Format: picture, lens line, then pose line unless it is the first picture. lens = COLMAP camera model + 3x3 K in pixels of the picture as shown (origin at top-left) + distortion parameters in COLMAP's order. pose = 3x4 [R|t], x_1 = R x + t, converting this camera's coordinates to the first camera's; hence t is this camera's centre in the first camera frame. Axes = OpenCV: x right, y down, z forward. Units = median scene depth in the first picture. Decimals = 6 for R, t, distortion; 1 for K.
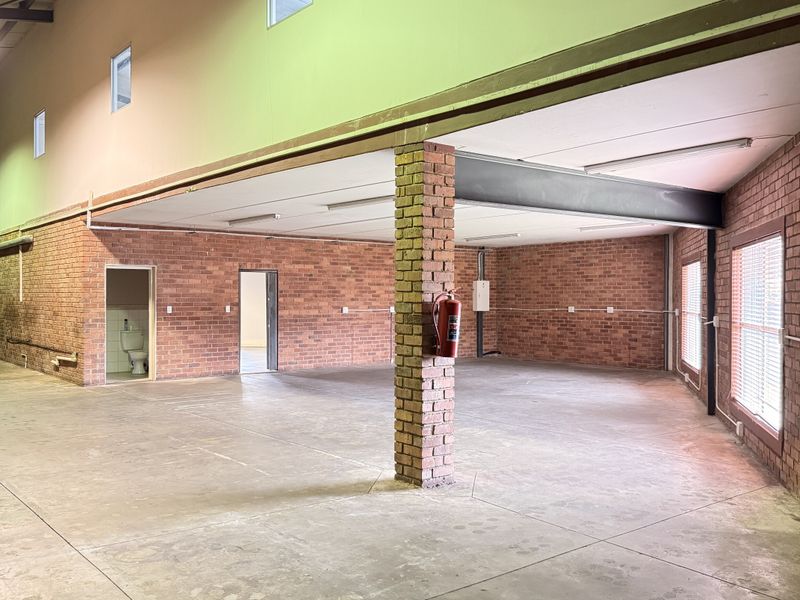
lens RADIAL K [[743.0, 0, 400.7], [0, 743.0, 305.5], [0, 0, 1]] dist [0.185416, -0.405462]
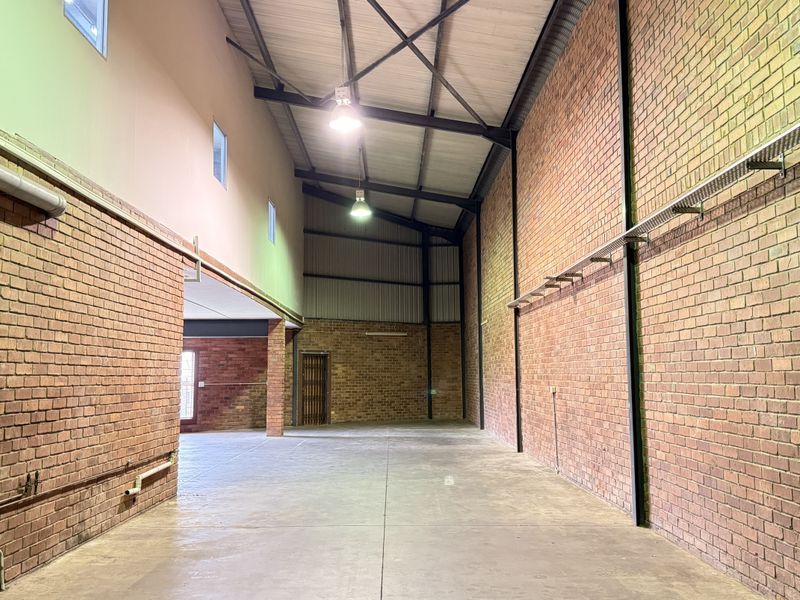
lens RADIAL K [[743.0, 0, 400.7], [0, 743.0, 305.5], [0, 0, 1]] dist [0.185416, -0.405462]
pose [[-0.786273, 0.059825, 0.614976, -1.408633], [0.011485, 0.996545, -0.082260, -0.012569], [-0.617772, -0.057616, -0.784243, 1.965945]]
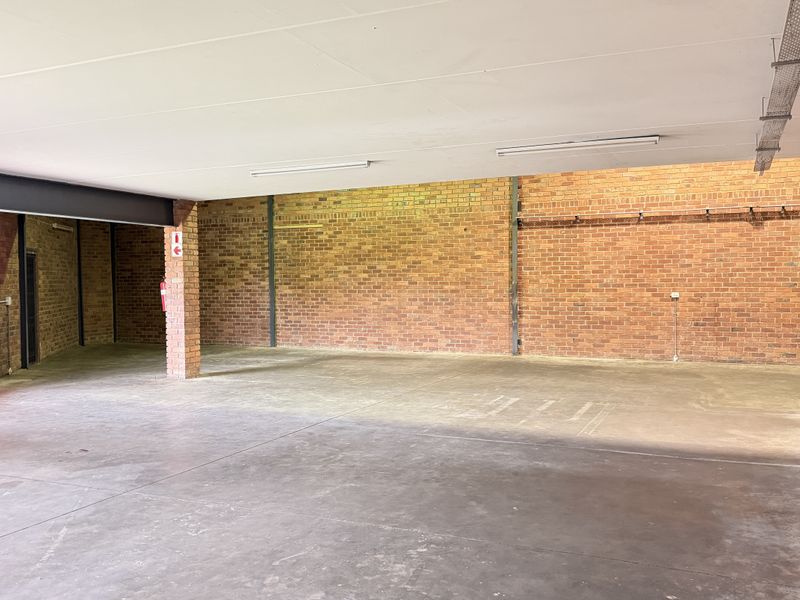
lens RADIAL K [[745.5, 0, 396.6], [0, 745.5, 292.6], [0, 0, 1]] dist [0.126080, -0.229210]
pose [[-0.891456, 0.012401, -0.452937, 0.272504], [0.000188, 0.999635, 0.027000, -0.020121], [0.453107, 0.023985, -0.891133, 1.937212]]
